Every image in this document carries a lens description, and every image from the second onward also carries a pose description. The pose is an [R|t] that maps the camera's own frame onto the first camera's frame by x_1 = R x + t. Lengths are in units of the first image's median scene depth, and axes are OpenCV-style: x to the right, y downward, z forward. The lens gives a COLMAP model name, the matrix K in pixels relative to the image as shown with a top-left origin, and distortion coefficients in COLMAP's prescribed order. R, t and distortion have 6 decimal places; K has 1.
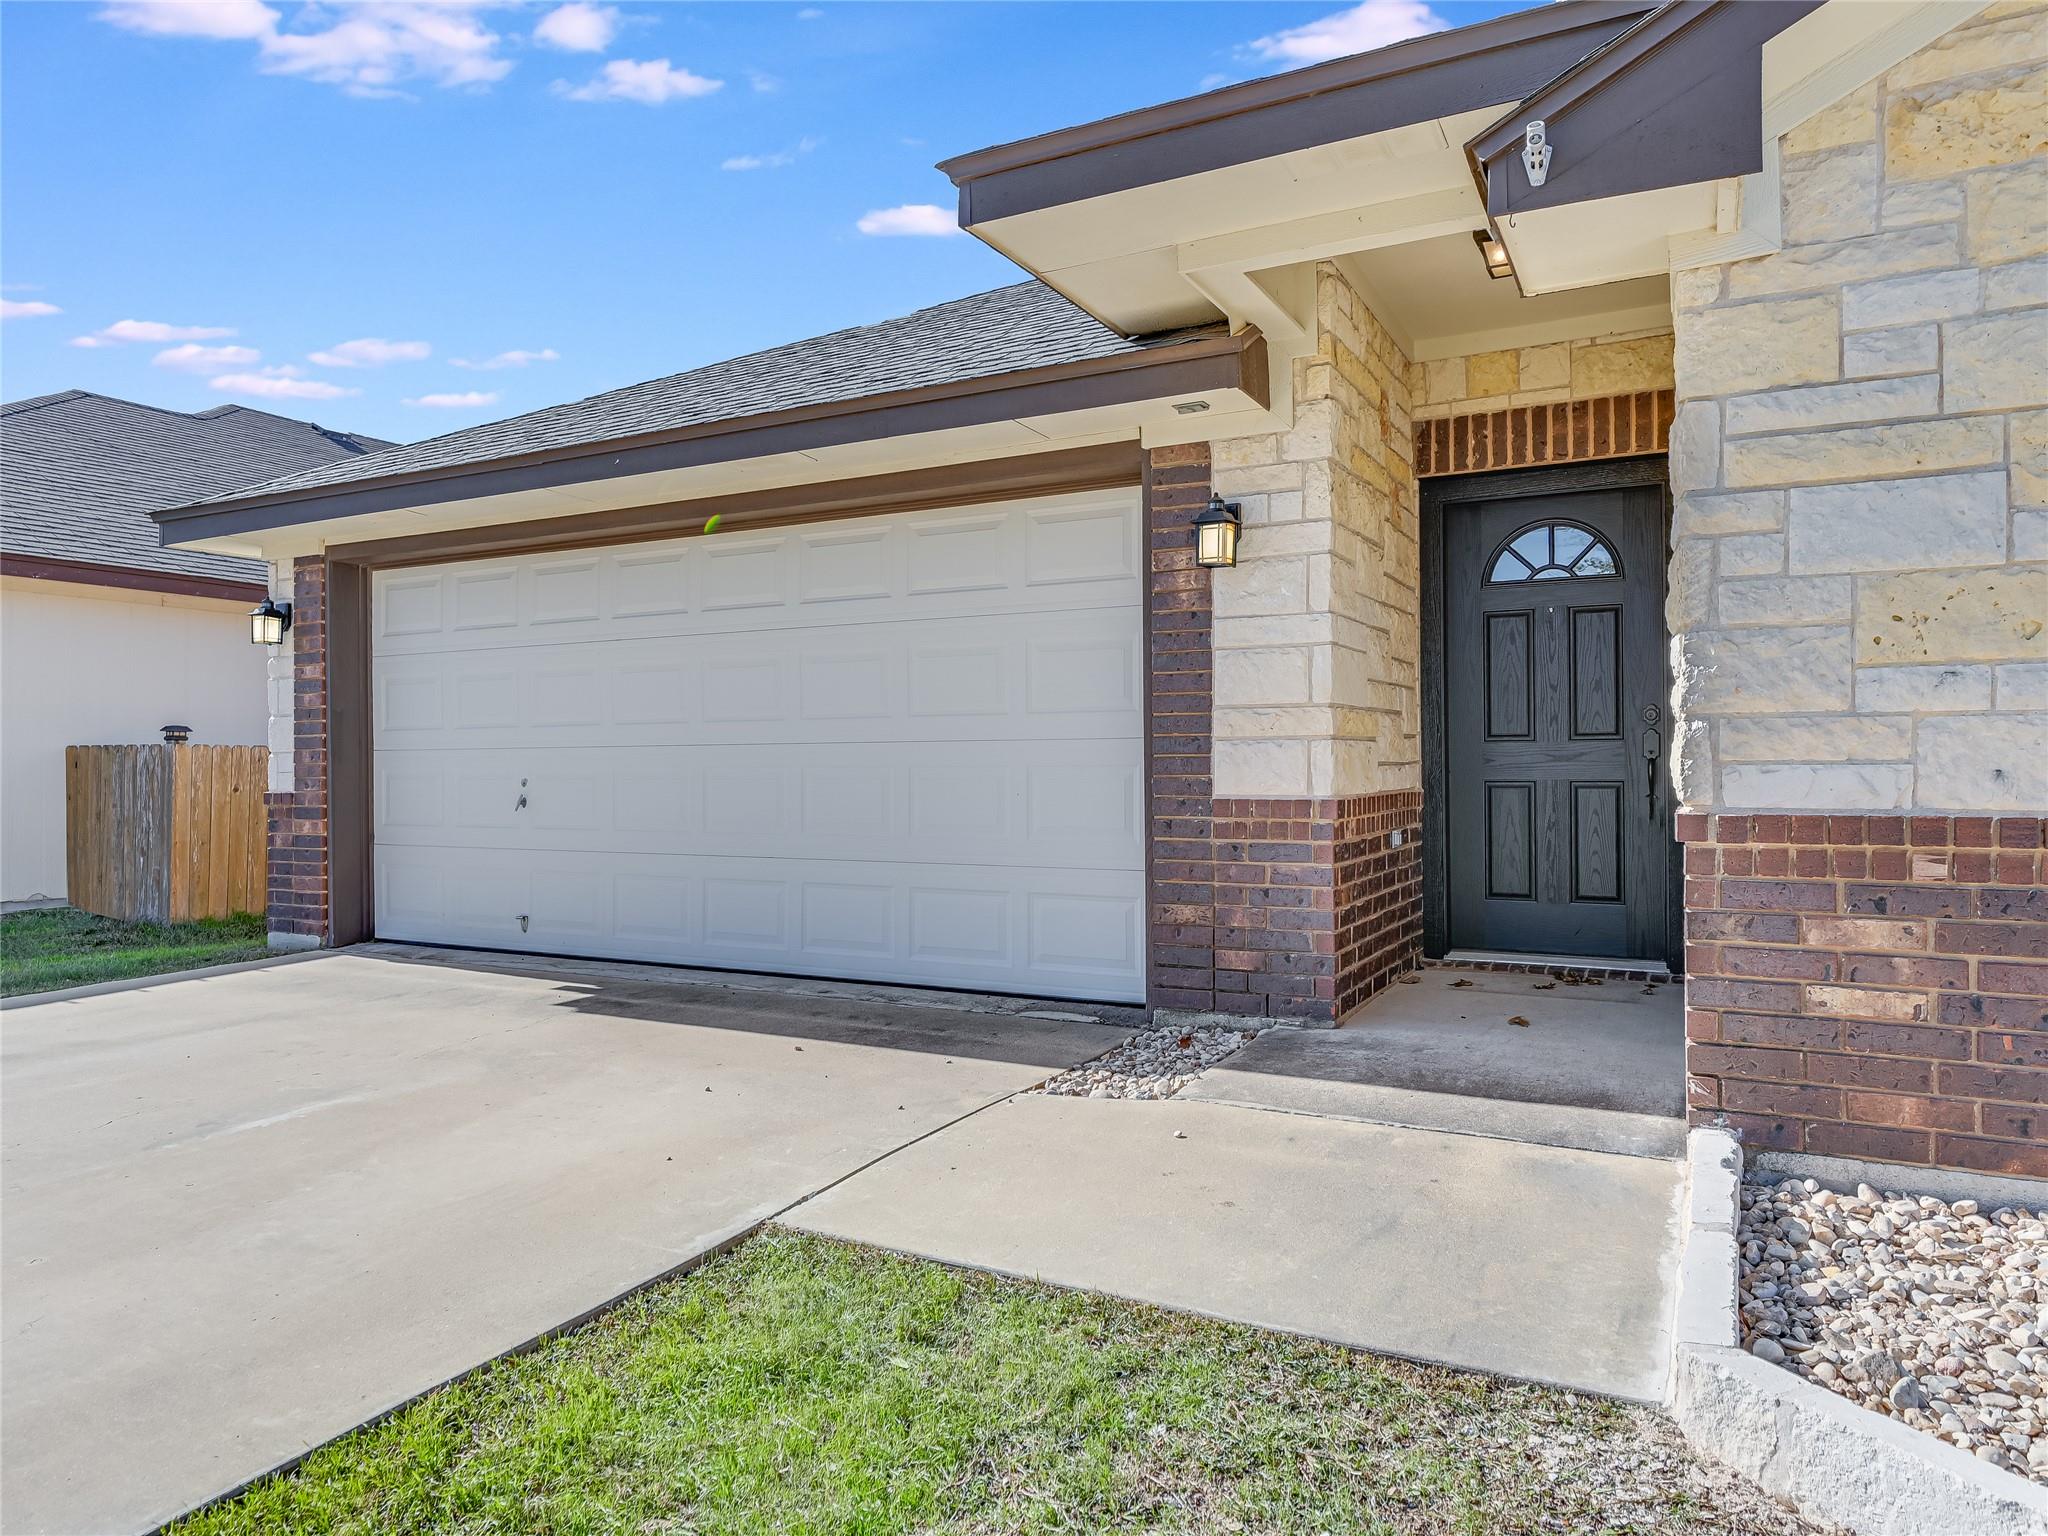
lens RADIAL K [[1023.4, 0, 1026.9], [0, 1023.4, 764.0], [0, 0, 1]] dist [-0.000977, -0.000364]
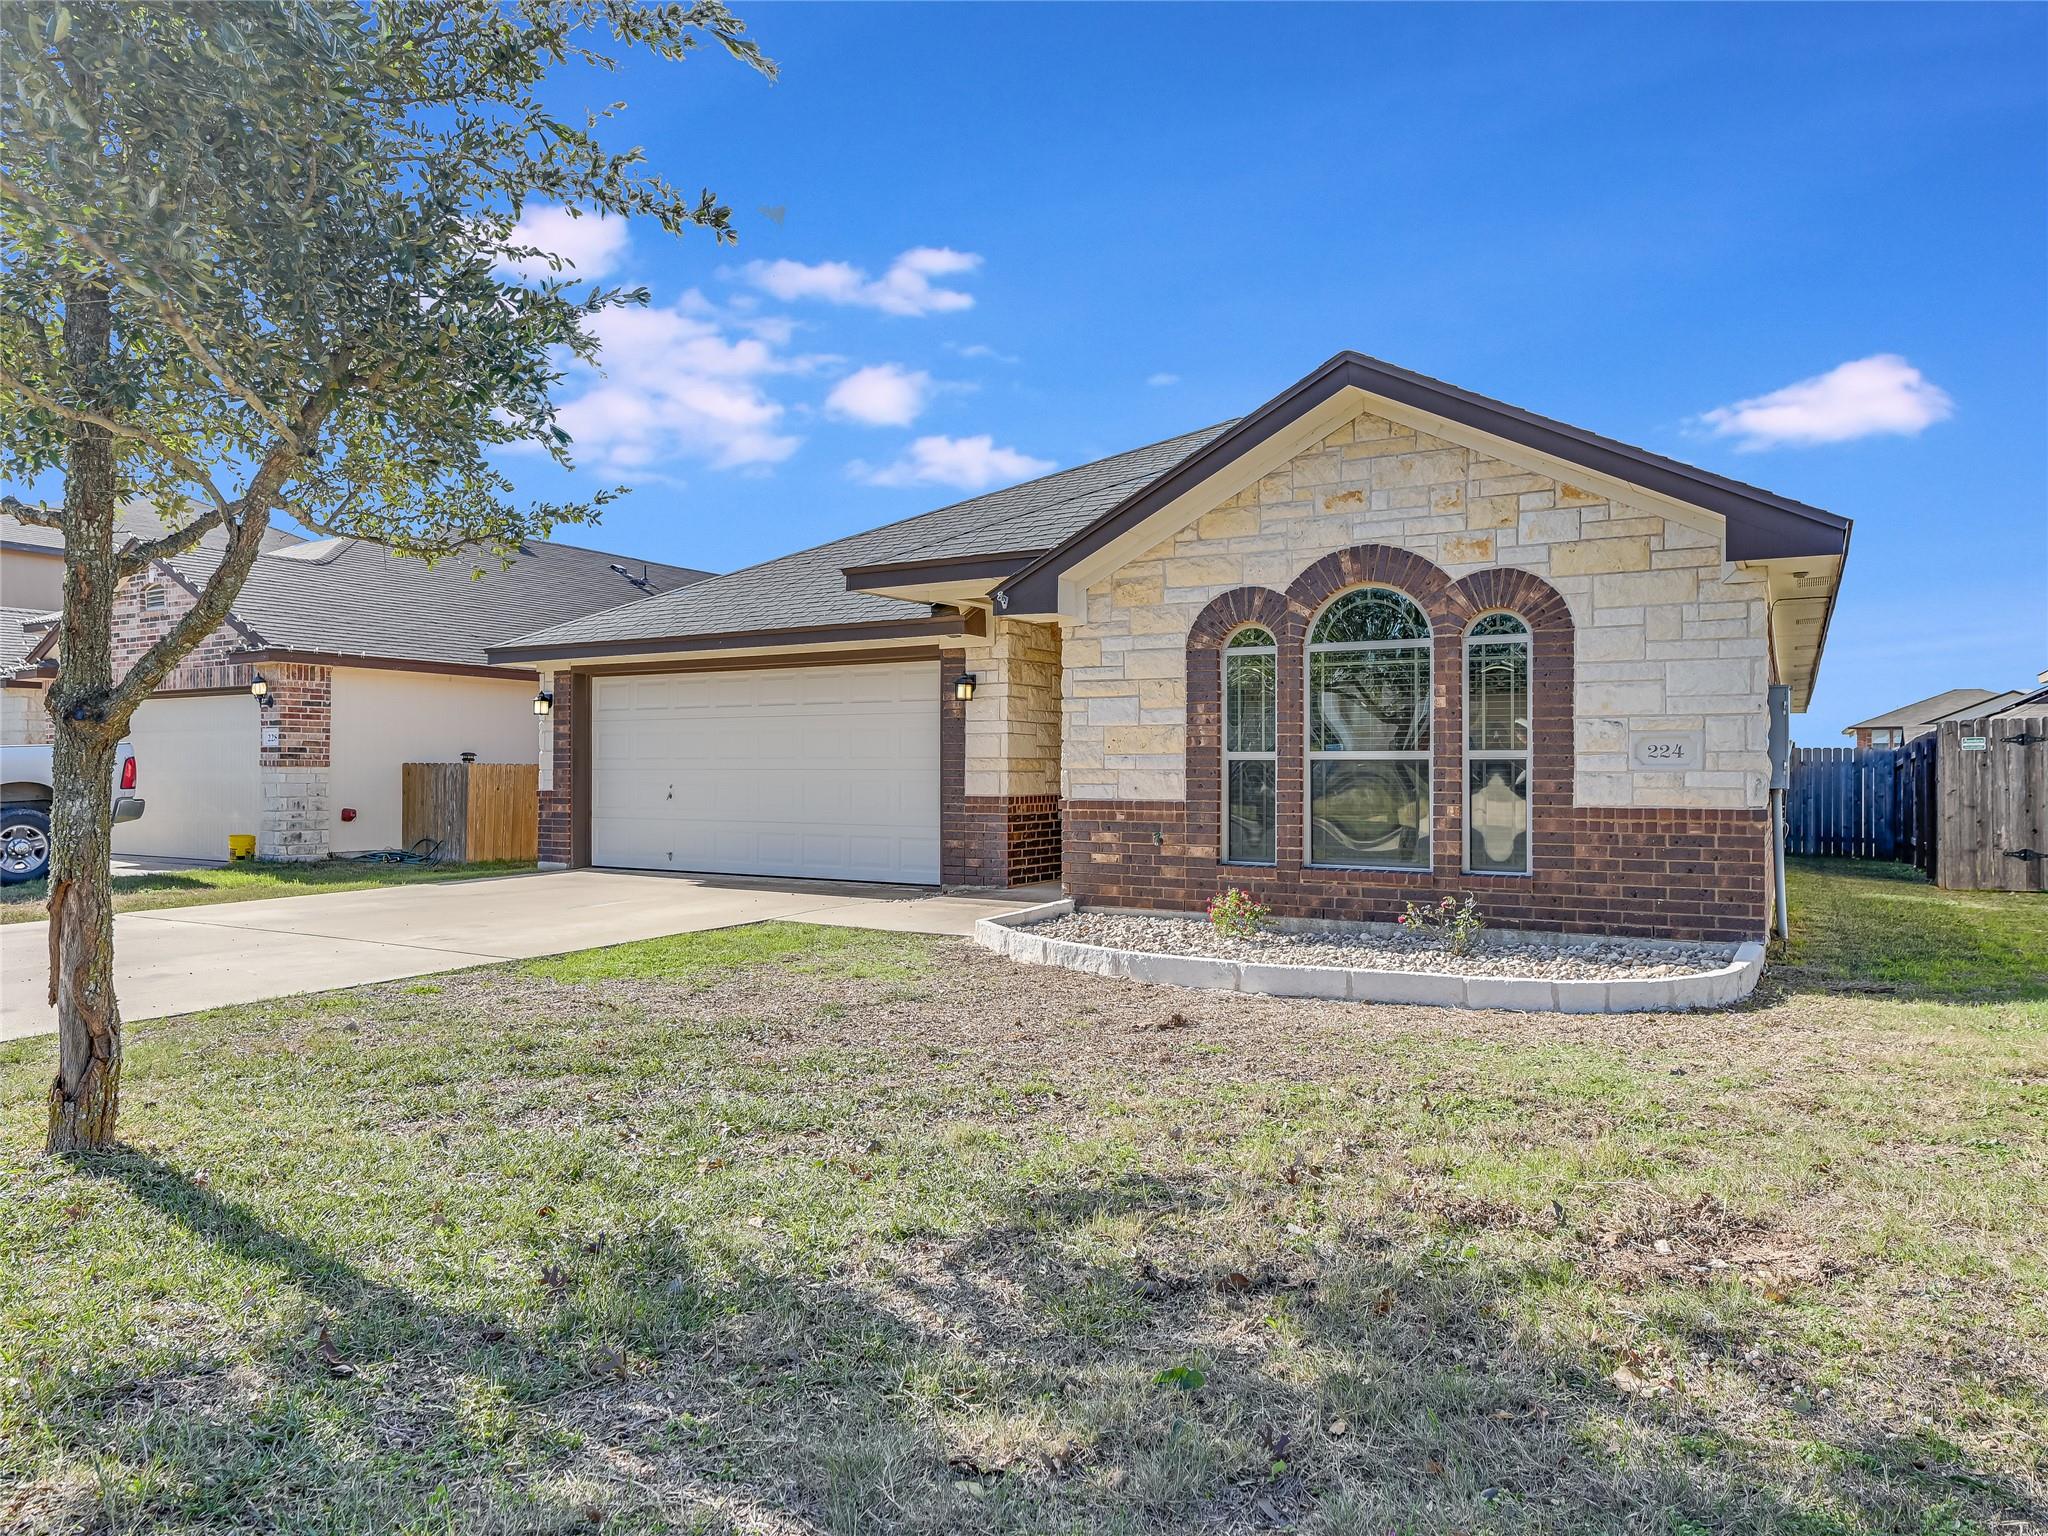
lens RADIAL K [[1023.4, 0, 1026.9], [0, 1023.4, 764.0], [0, 0, 1]] dist [-0.000977, -0.000364]
pose [[0.998293, 0.008633, -0.057760, 0.464424], [-0.009137, 0.999922, -0.008467, -0.021996], [0.057682, 0.008980, 0.998295, -1.390491]]
